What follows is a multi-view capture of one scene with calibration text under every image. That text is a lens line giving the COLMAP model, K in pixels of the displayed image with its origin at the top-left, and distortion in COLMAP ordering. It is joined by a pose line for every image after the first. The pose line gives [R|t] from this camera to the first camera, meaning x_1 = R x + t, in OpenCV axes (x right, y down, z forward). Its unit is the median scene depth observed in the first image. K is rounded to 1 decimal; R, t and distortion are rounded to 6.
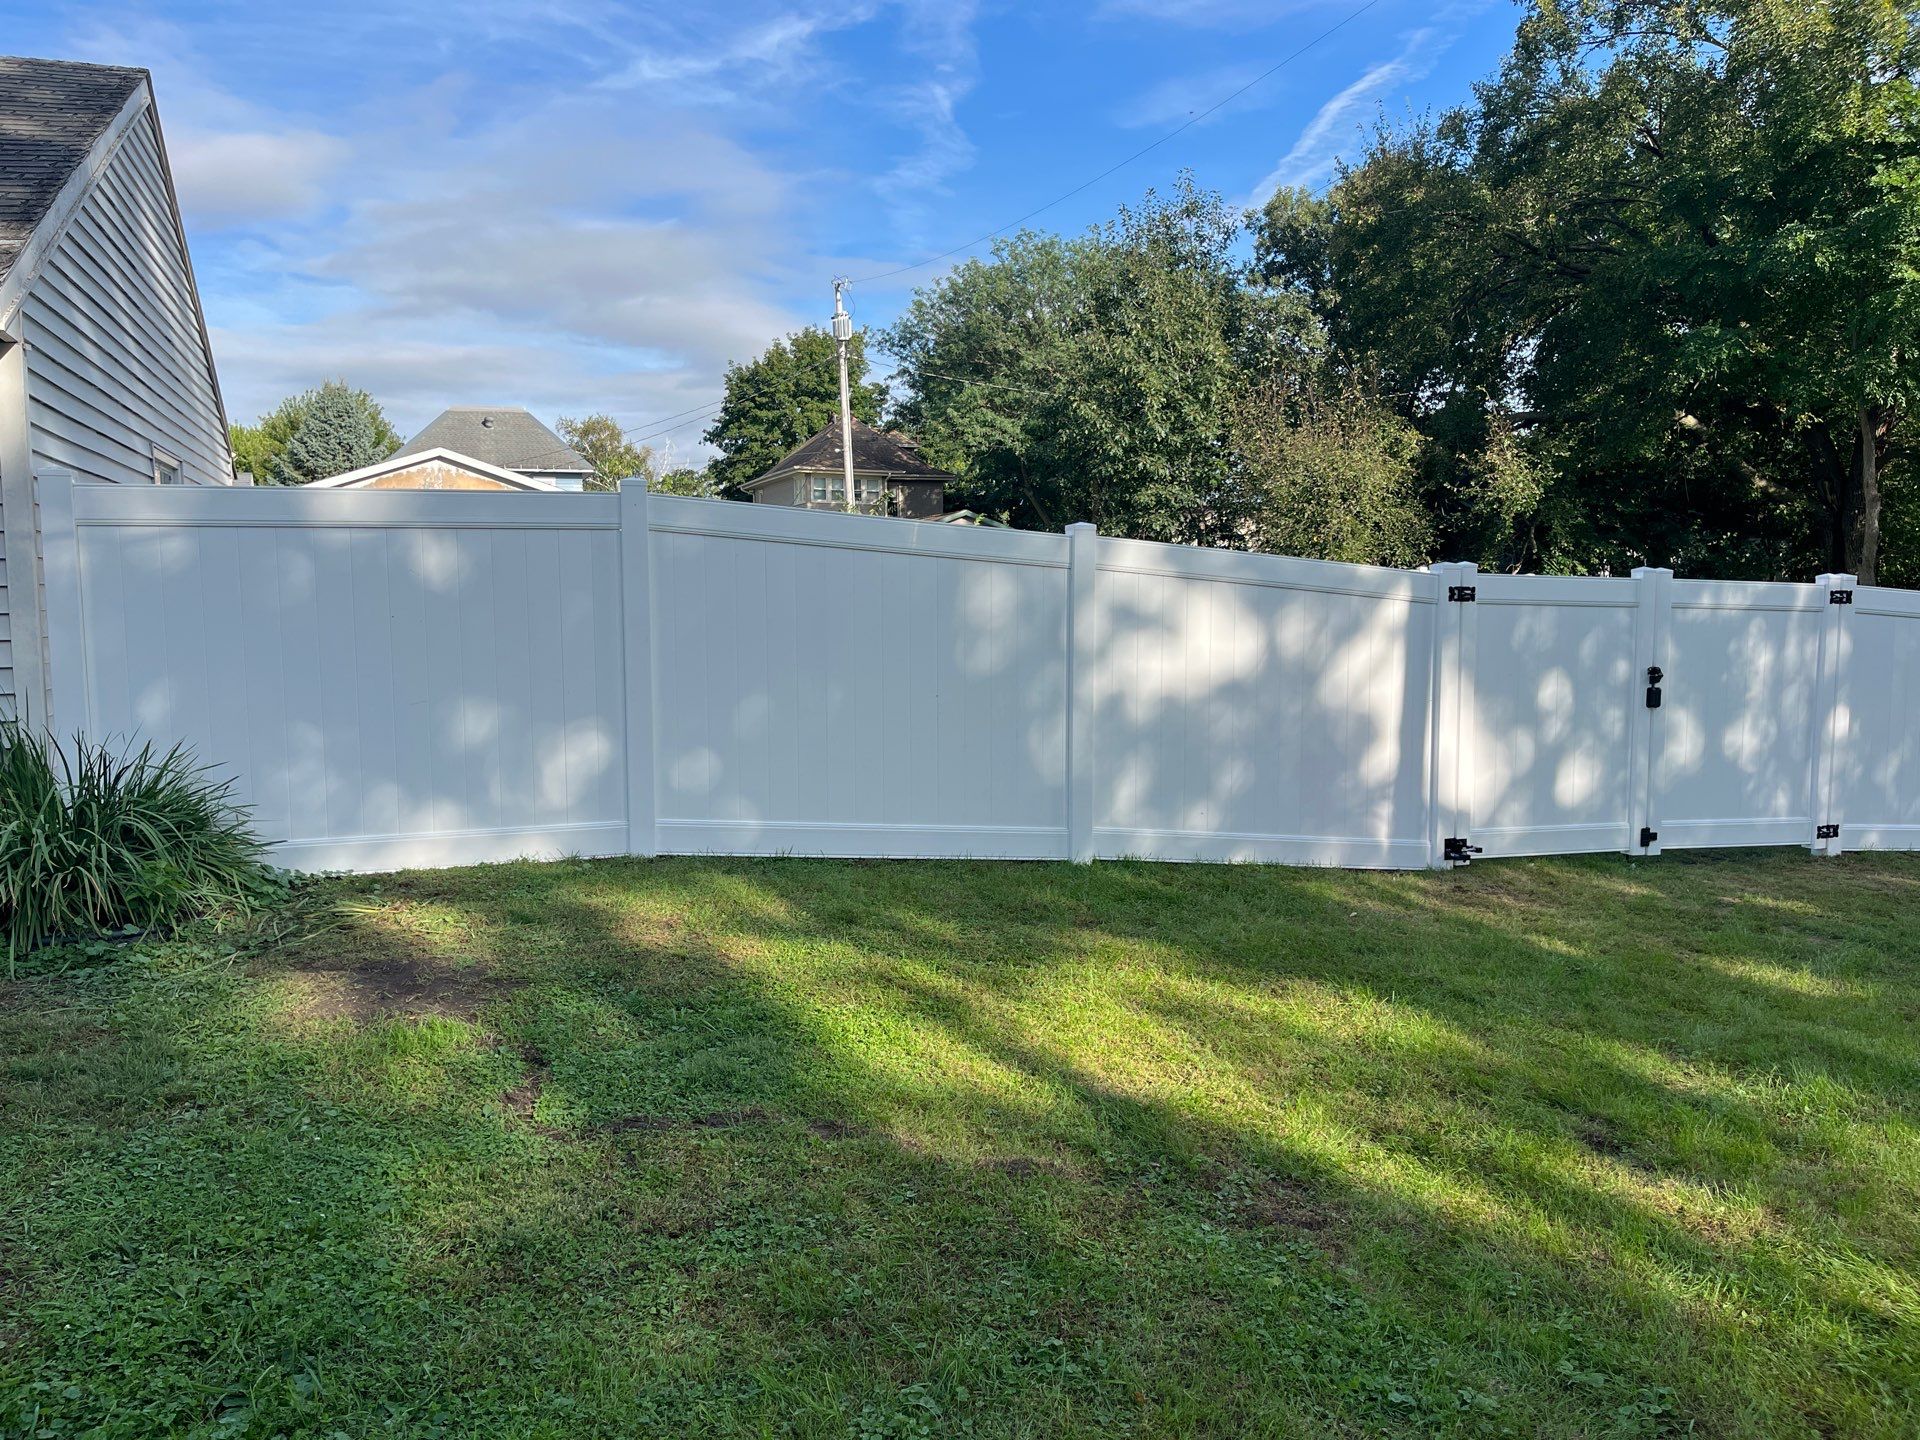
lens RADIAL K [[1453.9, 0, 954.7], [0, 1453.9, 719.6], [0, 0, 1]] dist [0.080351, -0.099684]
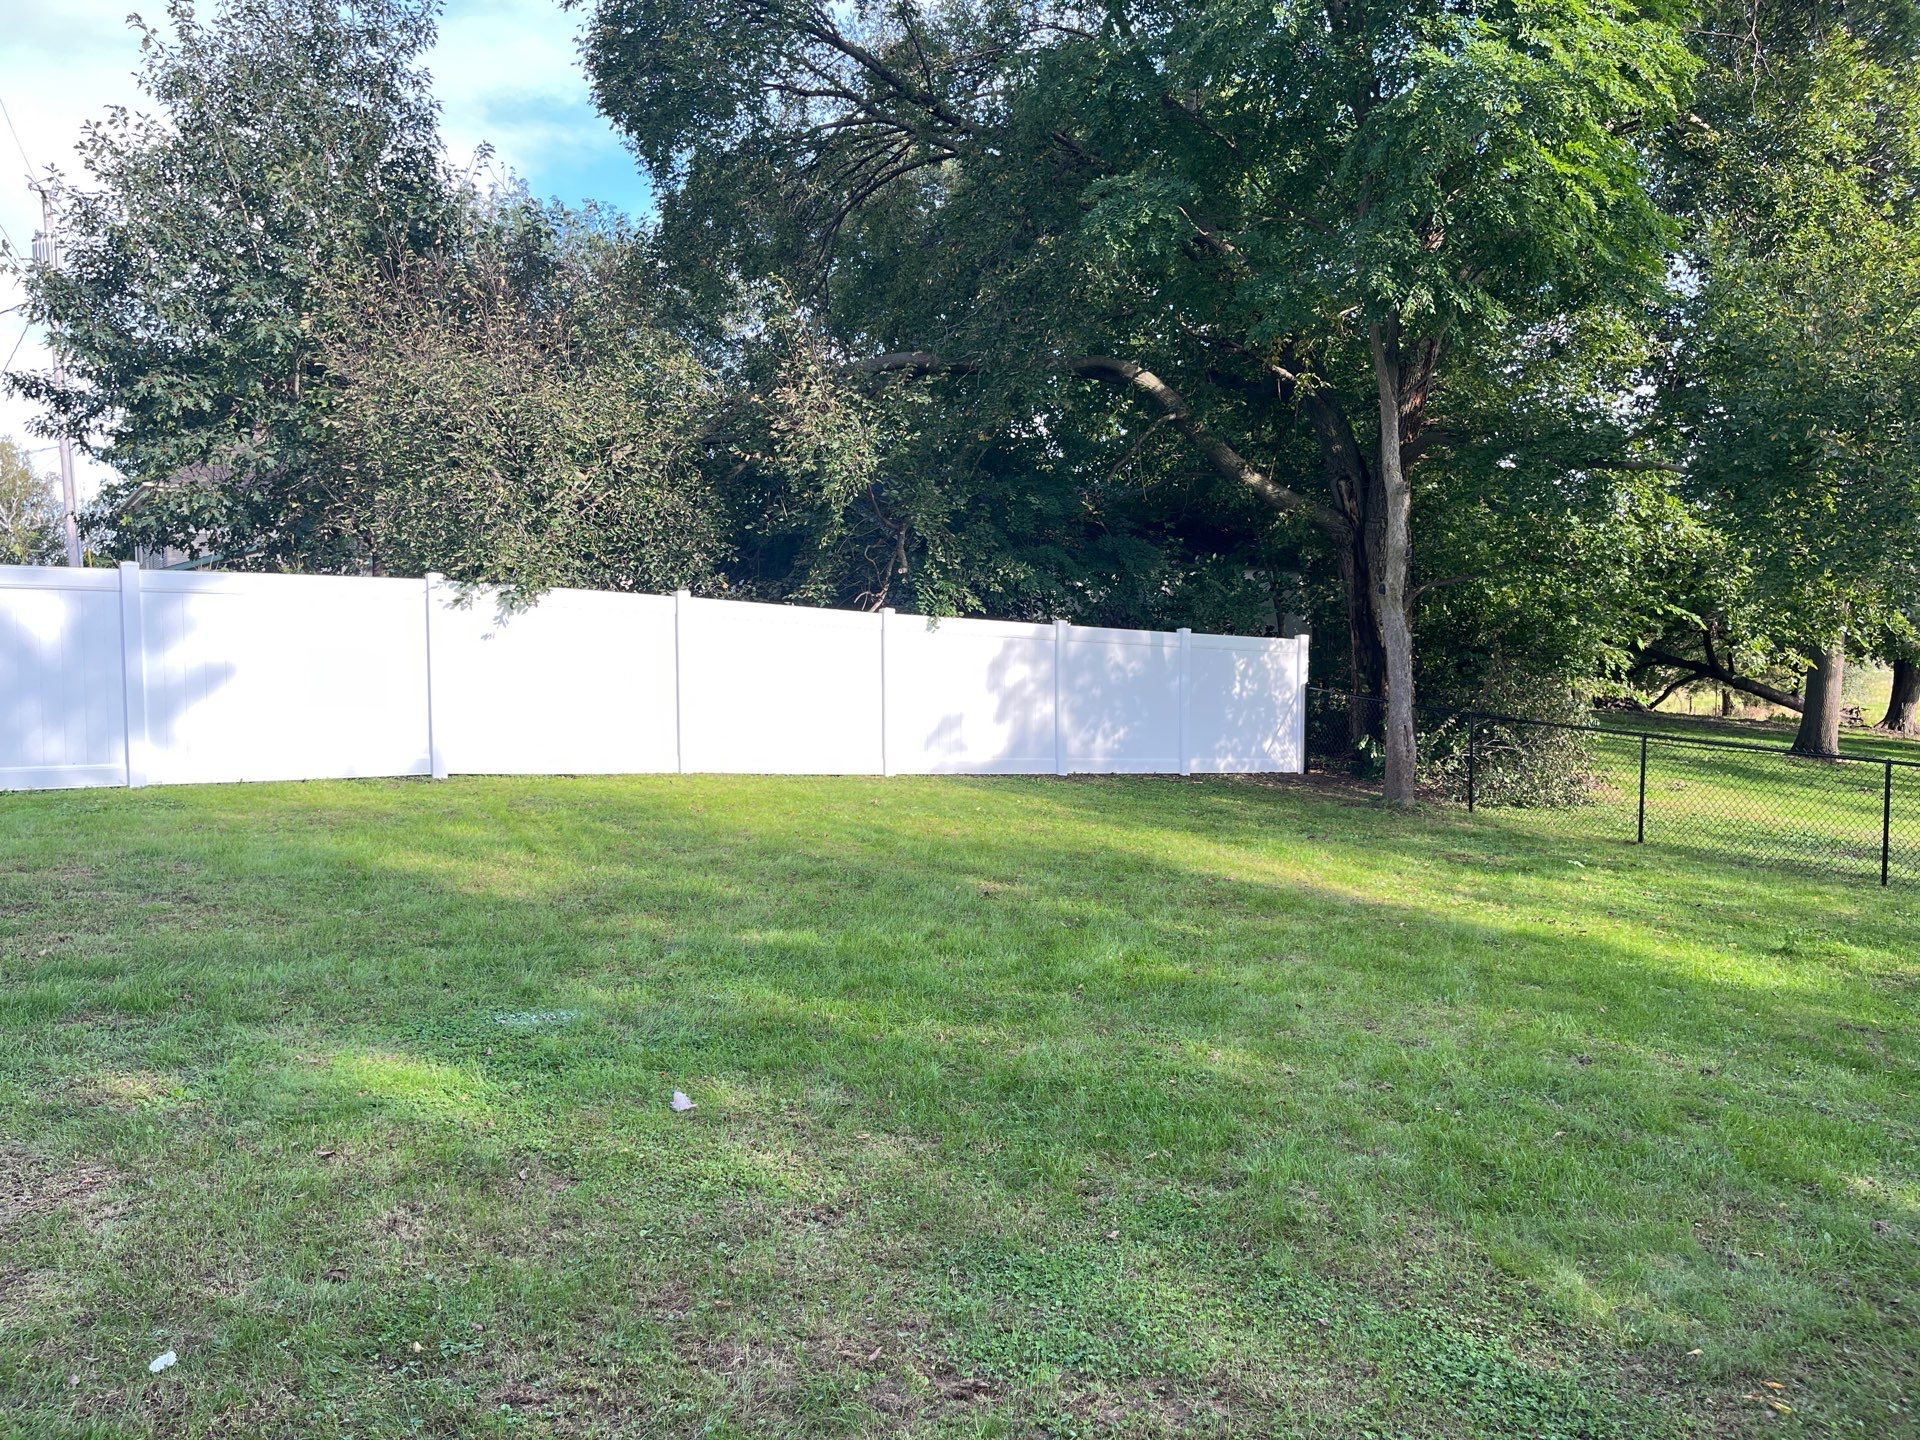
lens RADIAL K [[1446.3, 0, 959.0], [0, 1446.3, 730.2], [0, 0, 1]] dist [0.047710, -0.033296]
pose [[0.972991, -0.012131, 0.230523, 0.311029], [0.020805, 0.999162, -0.035236, -0.030686], [-0.229903, 0.039081, 0.972429, 0.466242]]
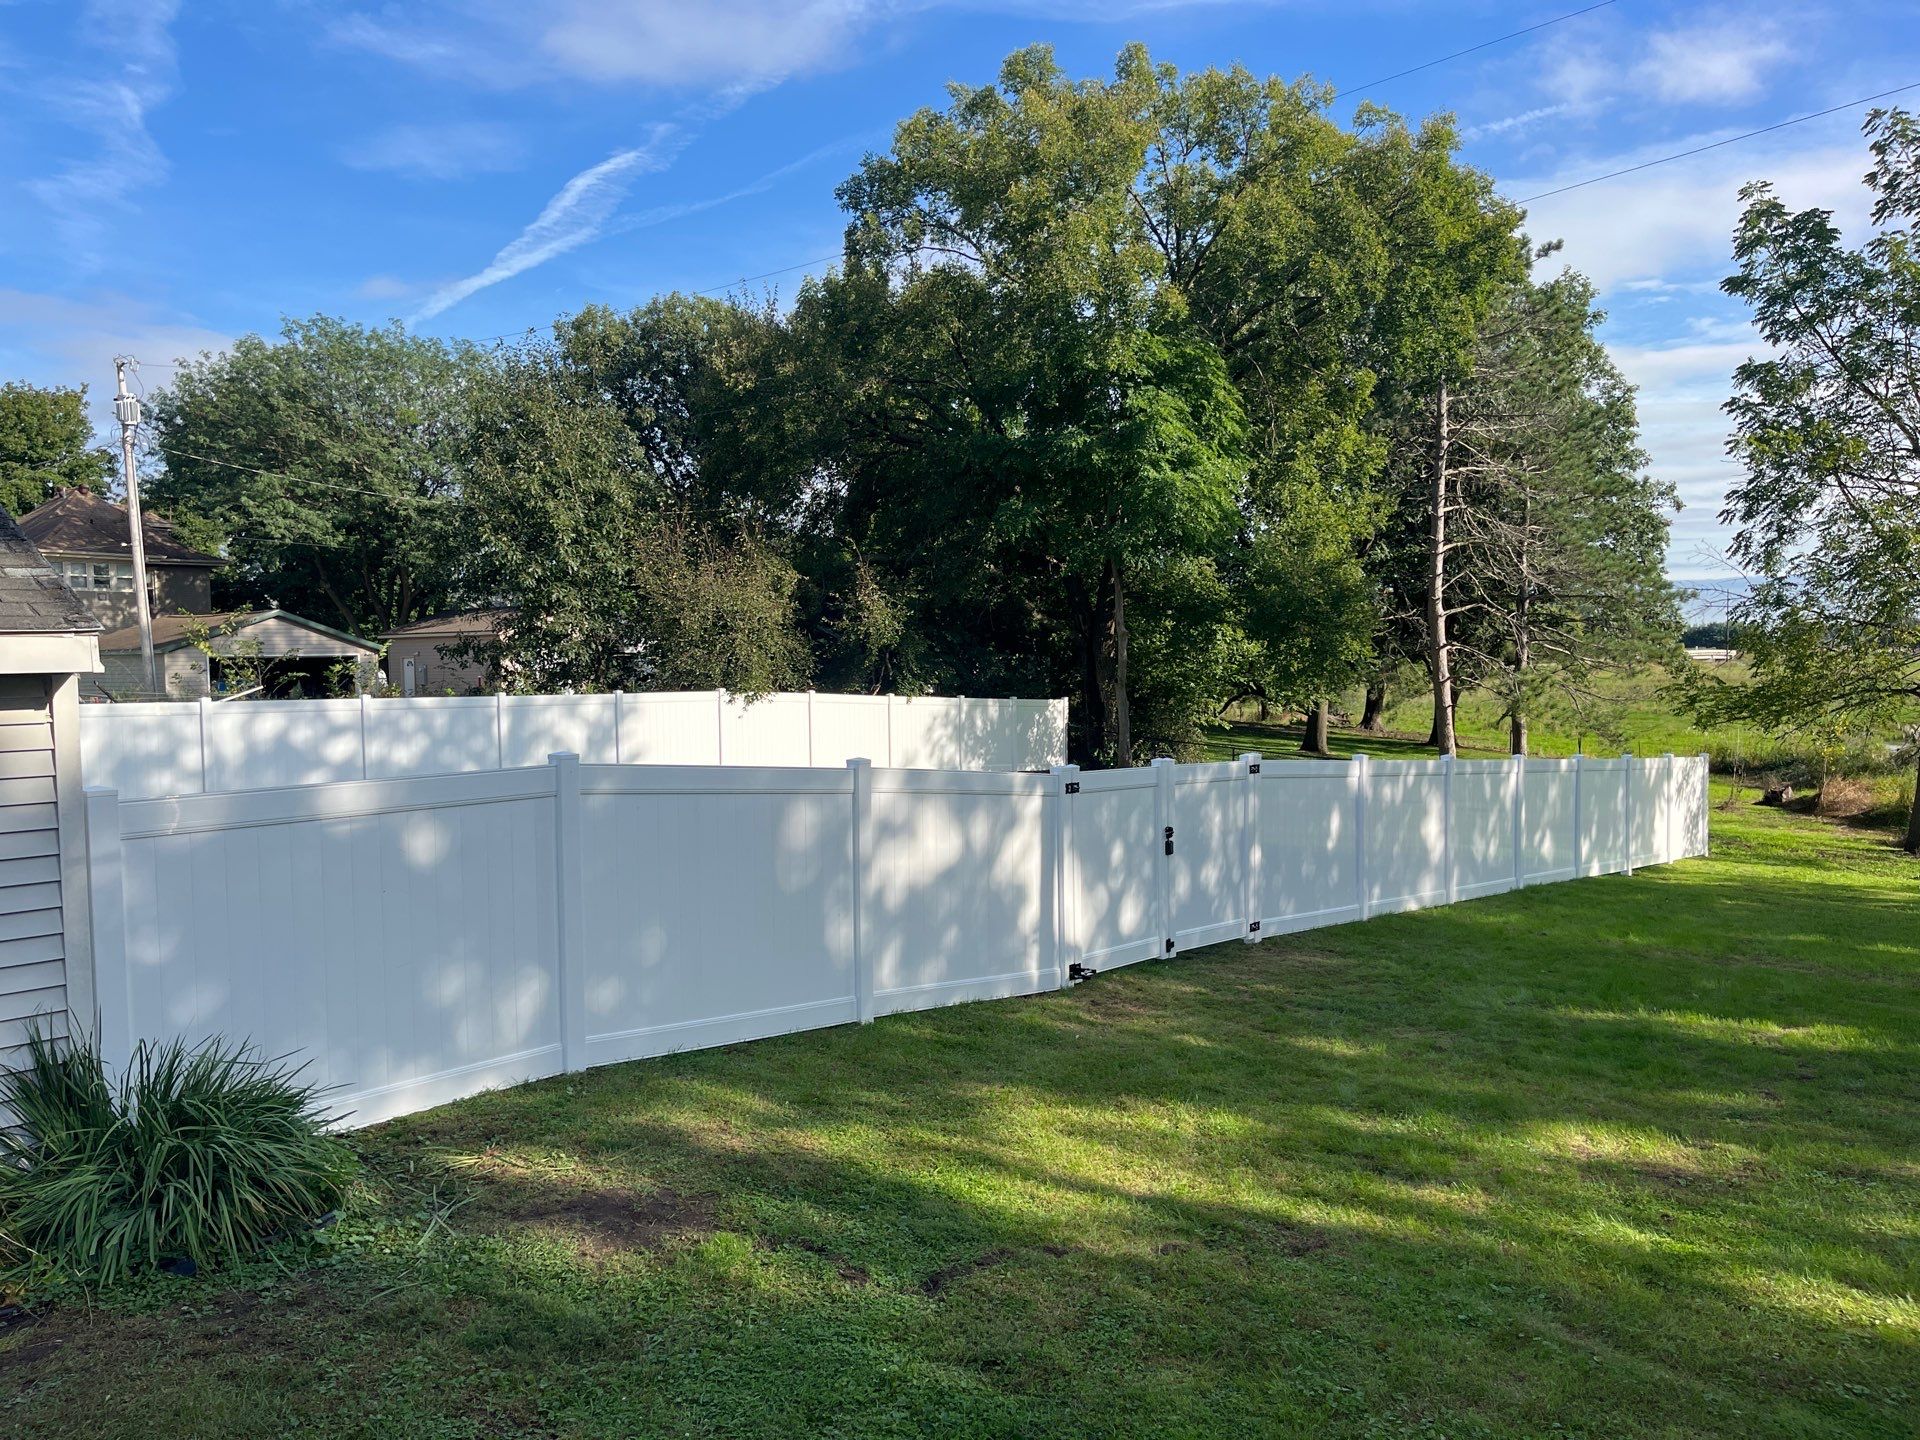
lens RADIAL K [[1446.3, 0, 959.0], [0, 1446.3, 730.2], [0, 0, 1]] dist [0.047710, -0.033296]
pose [[0.872709, -0.031914, 0.487196, -0.142142], [0.051883, 0.998273, -0.027544, -0.037155], [-0.485476, 0.049315, 0.872858, -0.051605]]
